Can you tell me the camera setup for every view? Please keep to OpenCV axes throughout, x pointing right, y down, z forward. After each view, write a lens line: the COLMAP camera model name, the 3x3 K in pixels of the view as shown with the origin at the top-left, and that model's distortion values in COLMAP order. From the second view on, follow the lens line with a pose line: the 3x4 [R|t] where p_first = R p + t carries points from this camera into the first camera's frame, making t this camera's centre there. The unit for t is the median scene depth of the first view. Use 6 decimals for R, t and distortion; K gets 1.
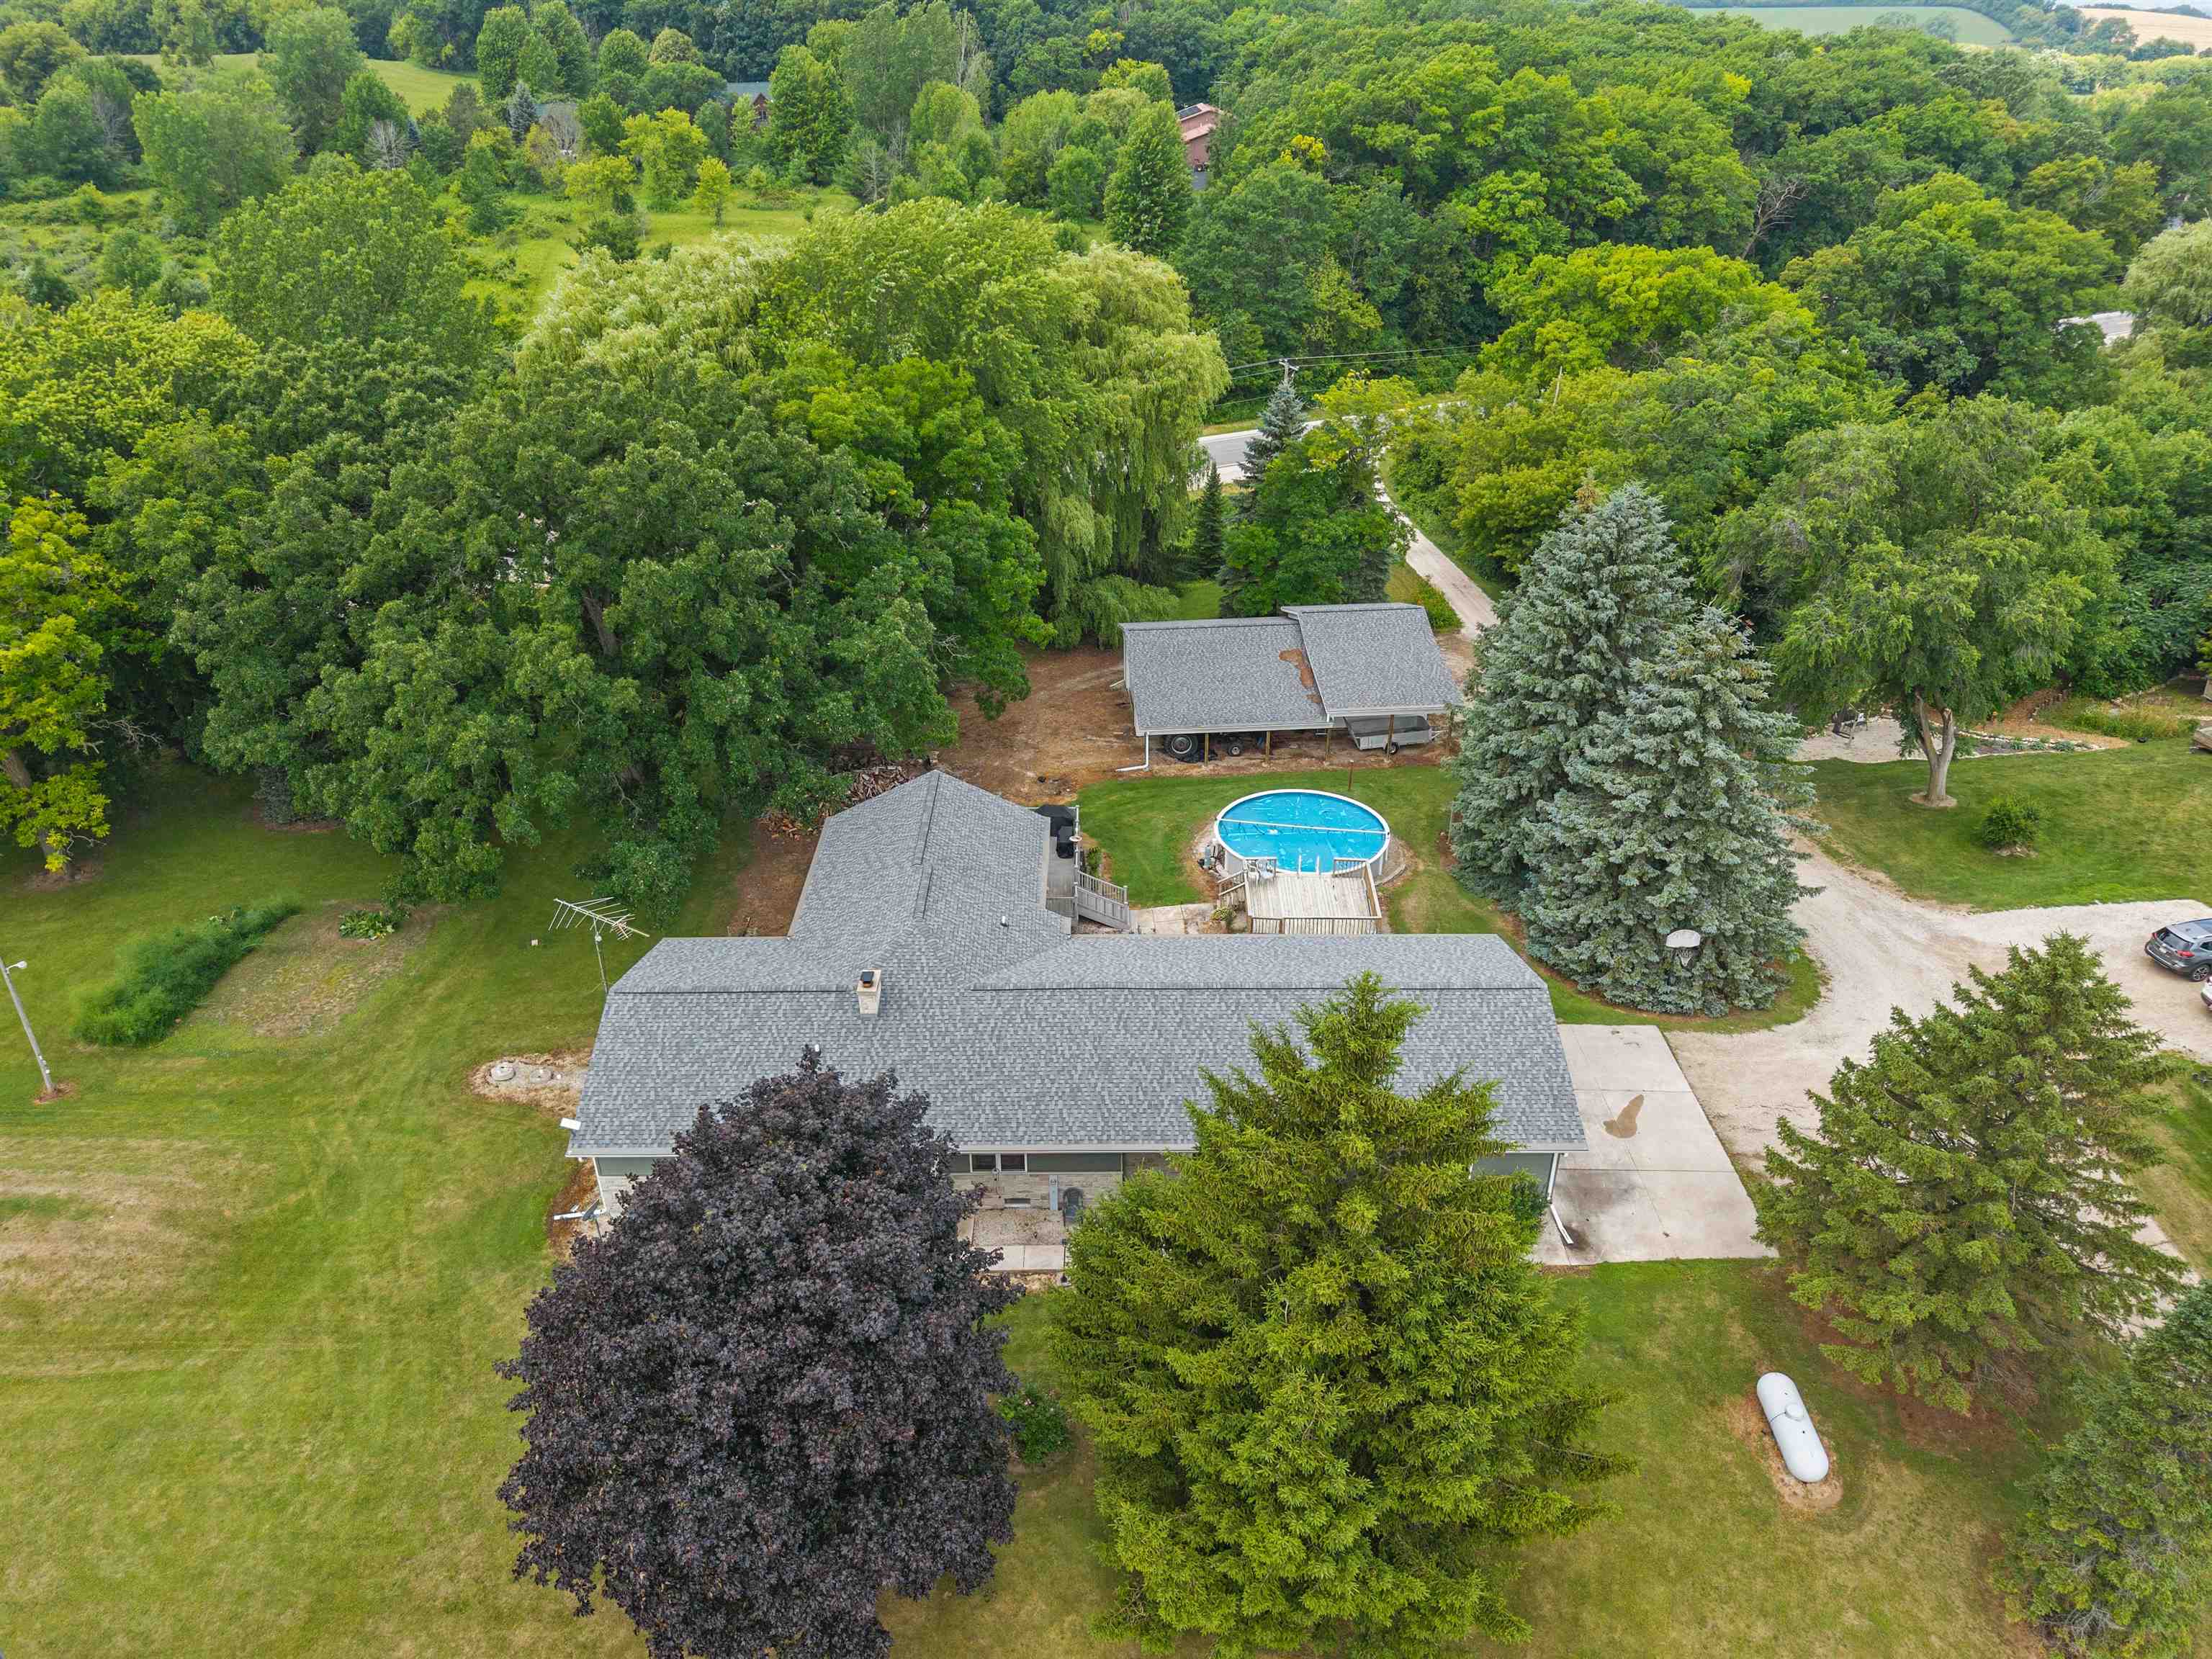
lens RADIAL K [[1499.2, 0, 1106.0], [0, 1499.2, 829.5], [0, 0, 1]] dist [0.004010, 0.004173]
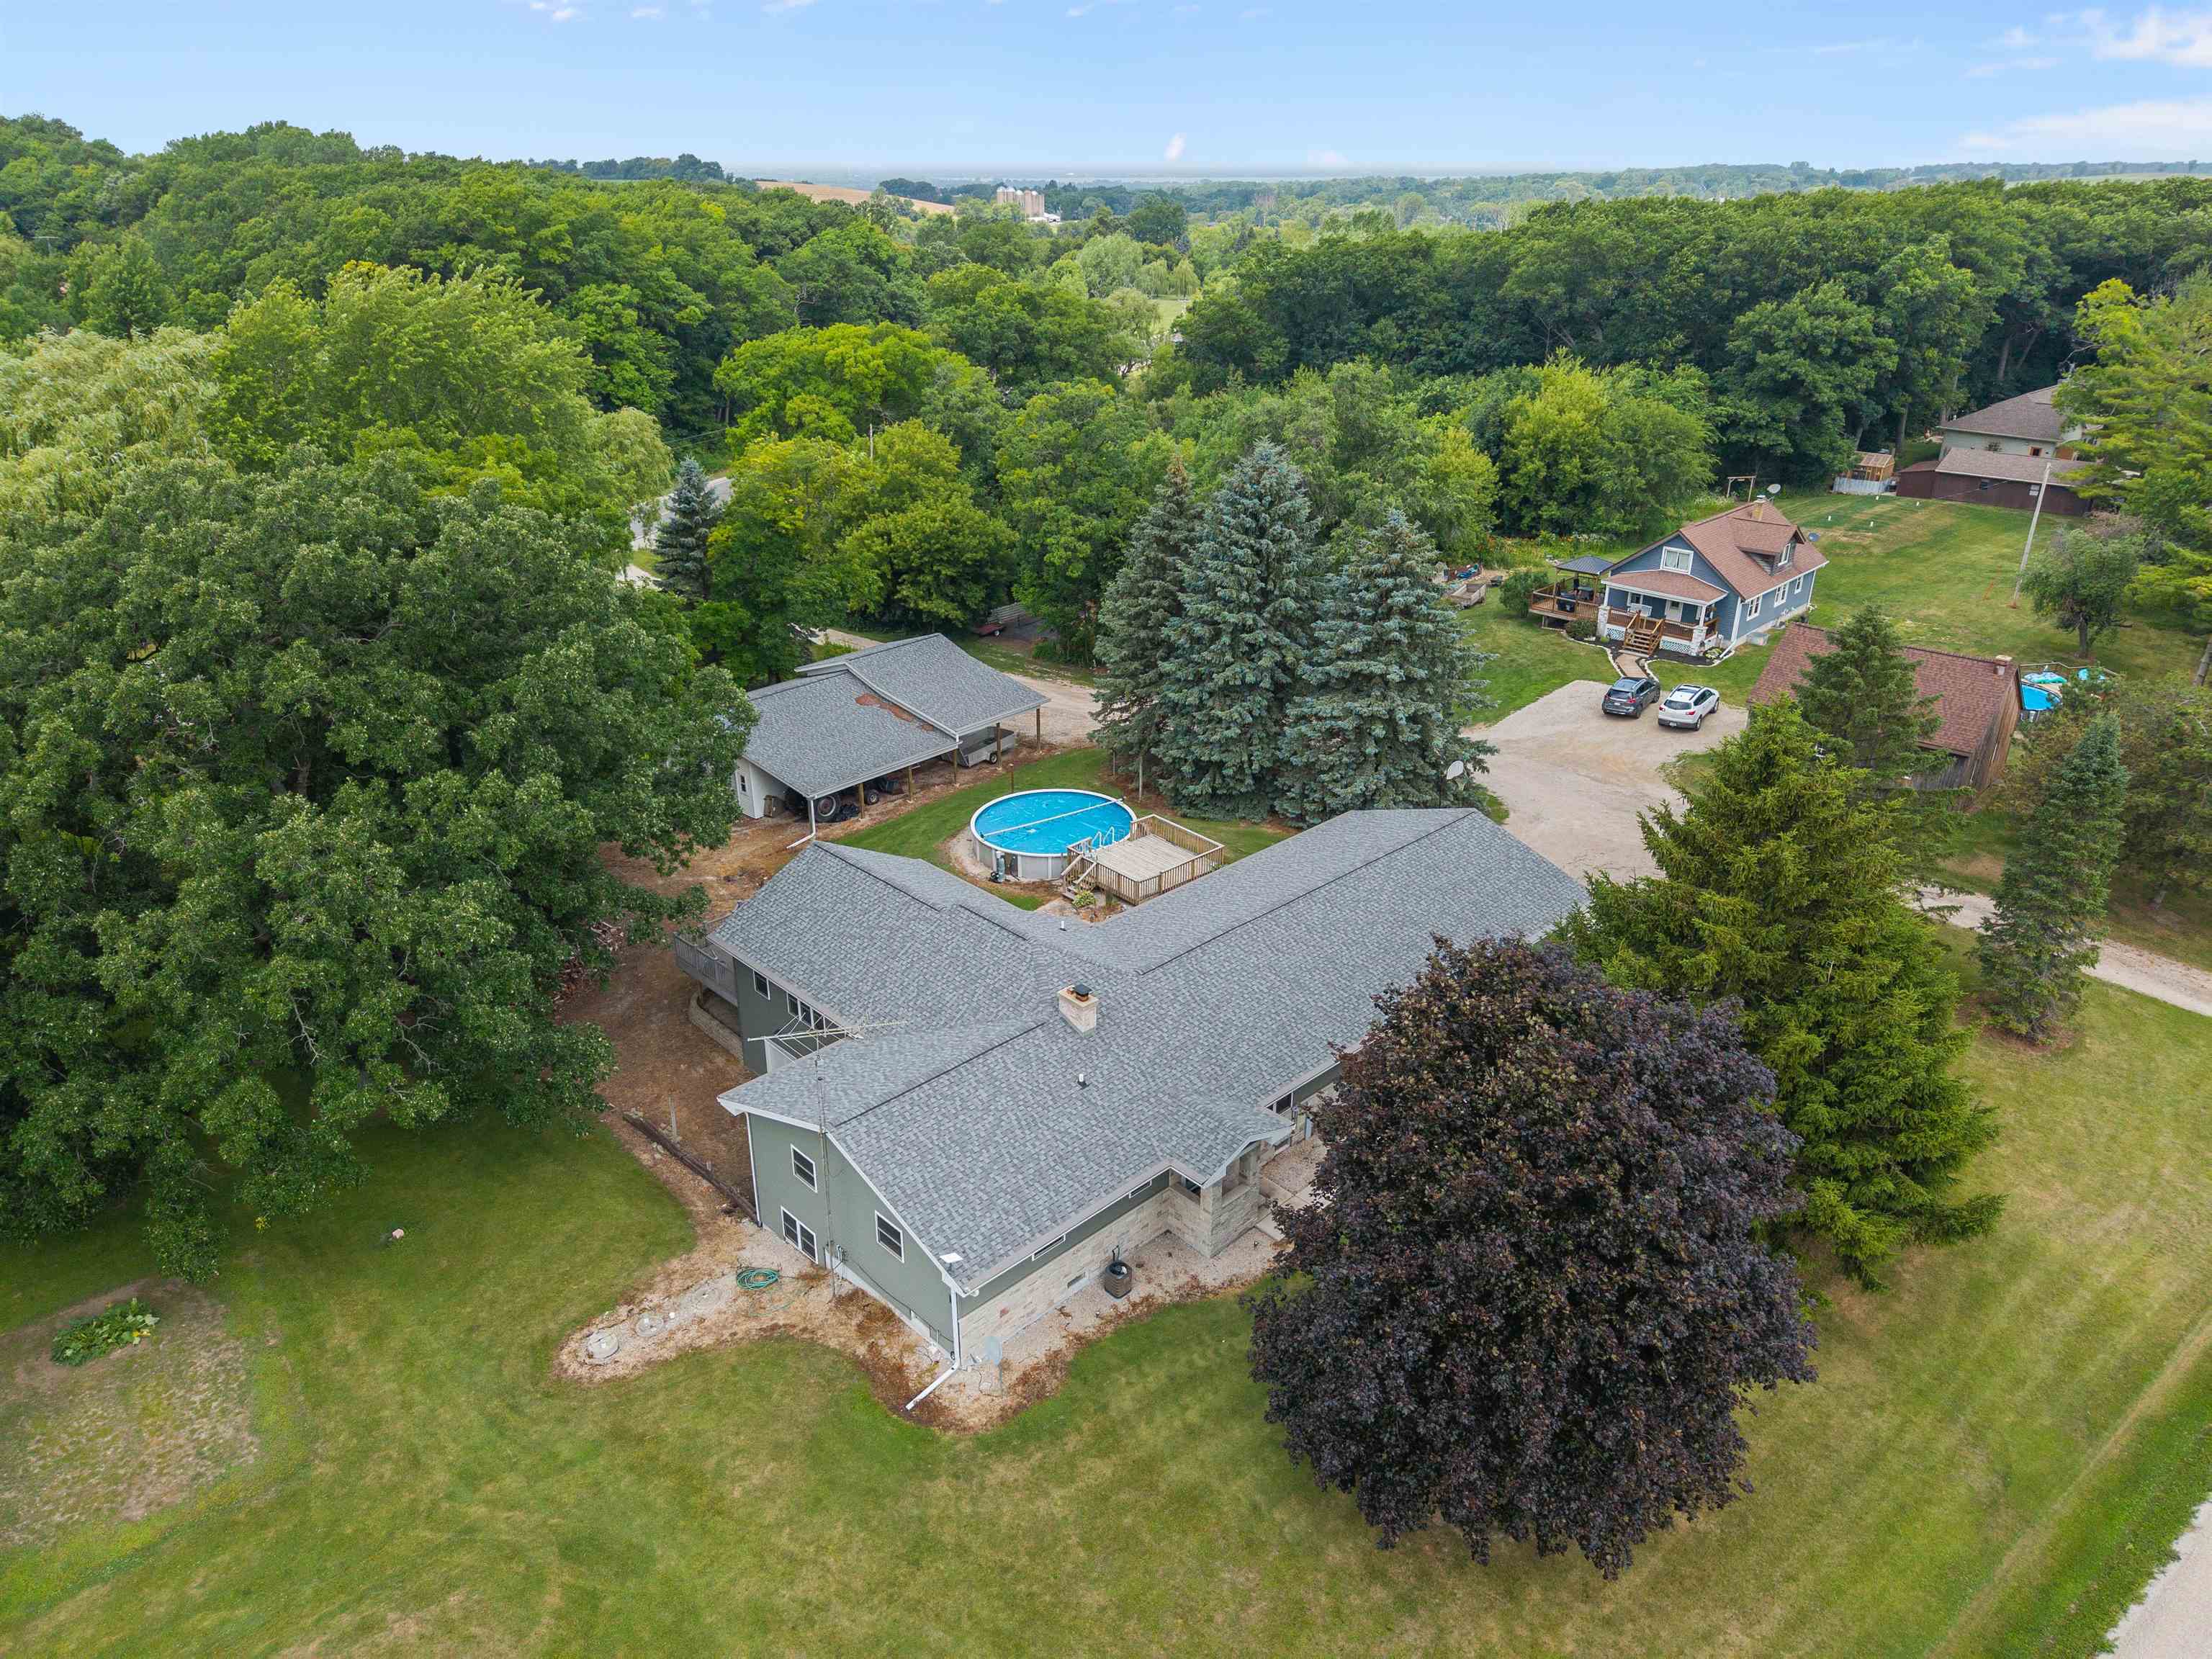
lens RADIAL K [[1470.0, 0, 1082.4], [0, 1470.0, 828.3], [0, 0, 1]] dist [0.073009, -0.088239]
pose [[0.730320, -0.278926, 0.623564, -0.222752], [0.337302, 0.941040, 0.025887, -0.006619], [-0.594020, 0.191424, 0.781343, 0.085861]]
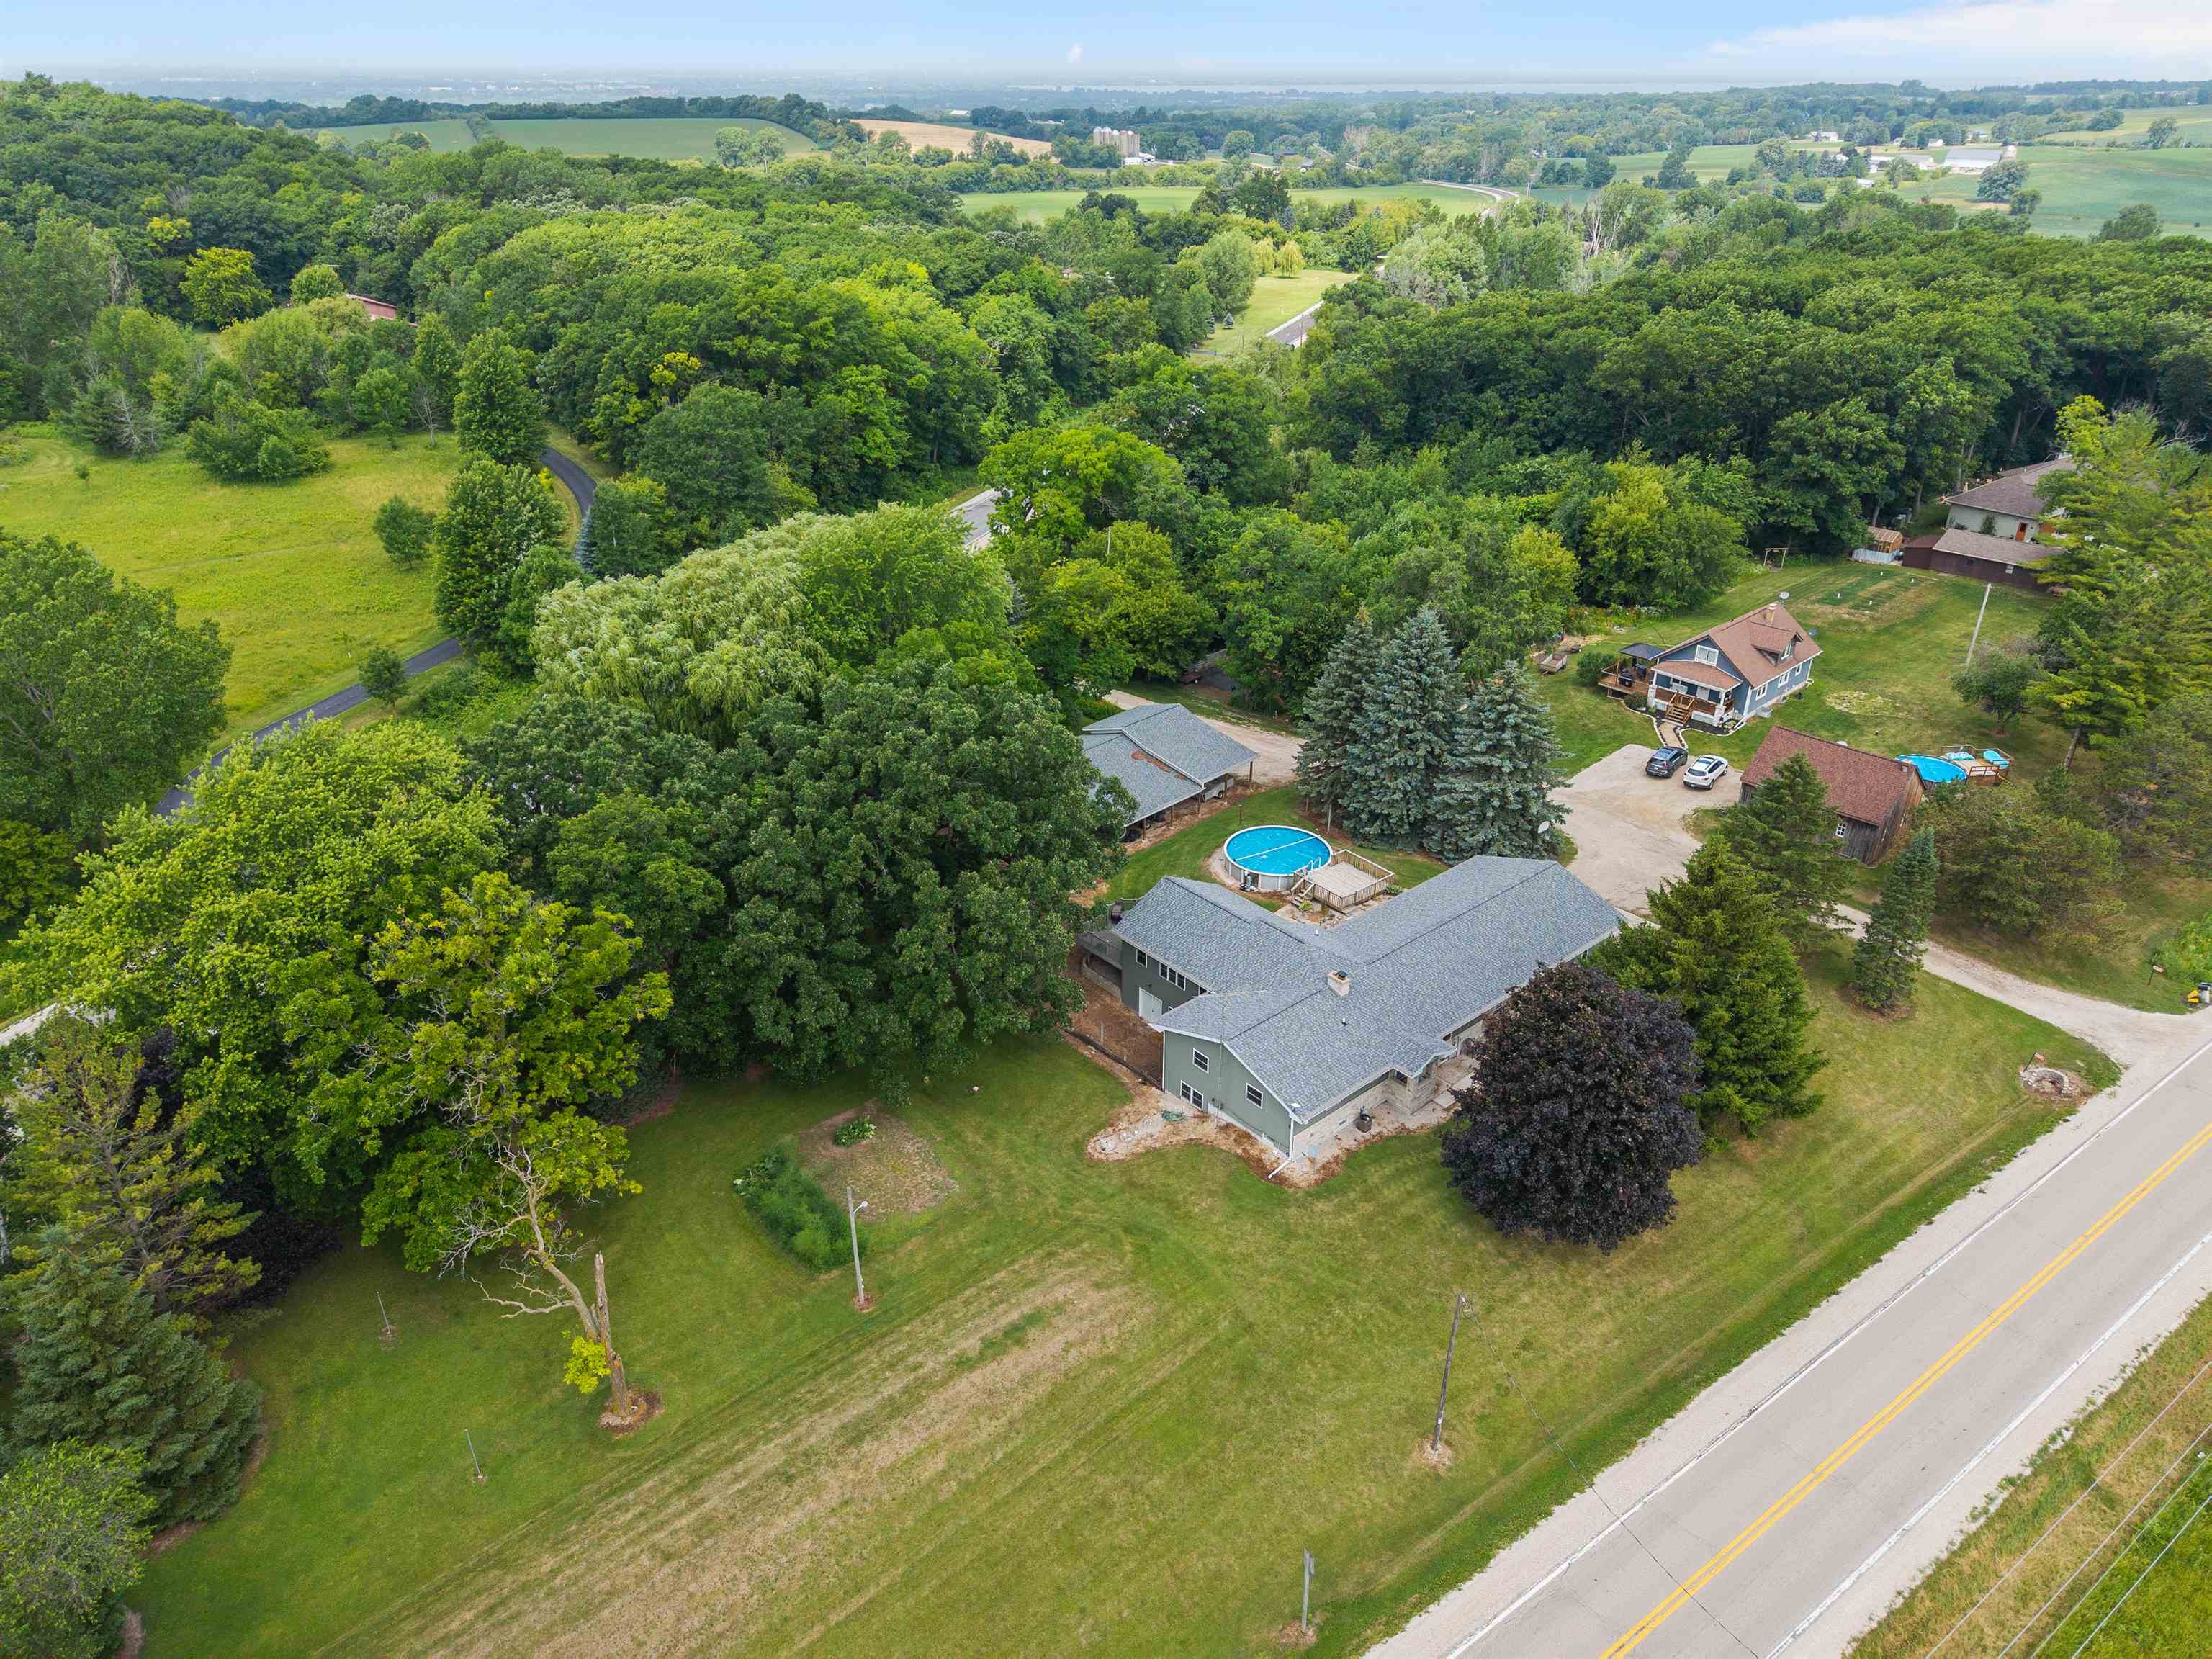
lens RADIAL K [[1470.0, 0, 1082.4], [0, 1470.0, 828.3], [0, 0, 1]] dist [0.073009, -0.088239]
pose [[0.762013, -0.295692, 0.576110, -0.422755], [0.319094, 0.945608, 0.063278, -0.085435], [-0.563485, 0.135614, 0.814919, -0.079801]]
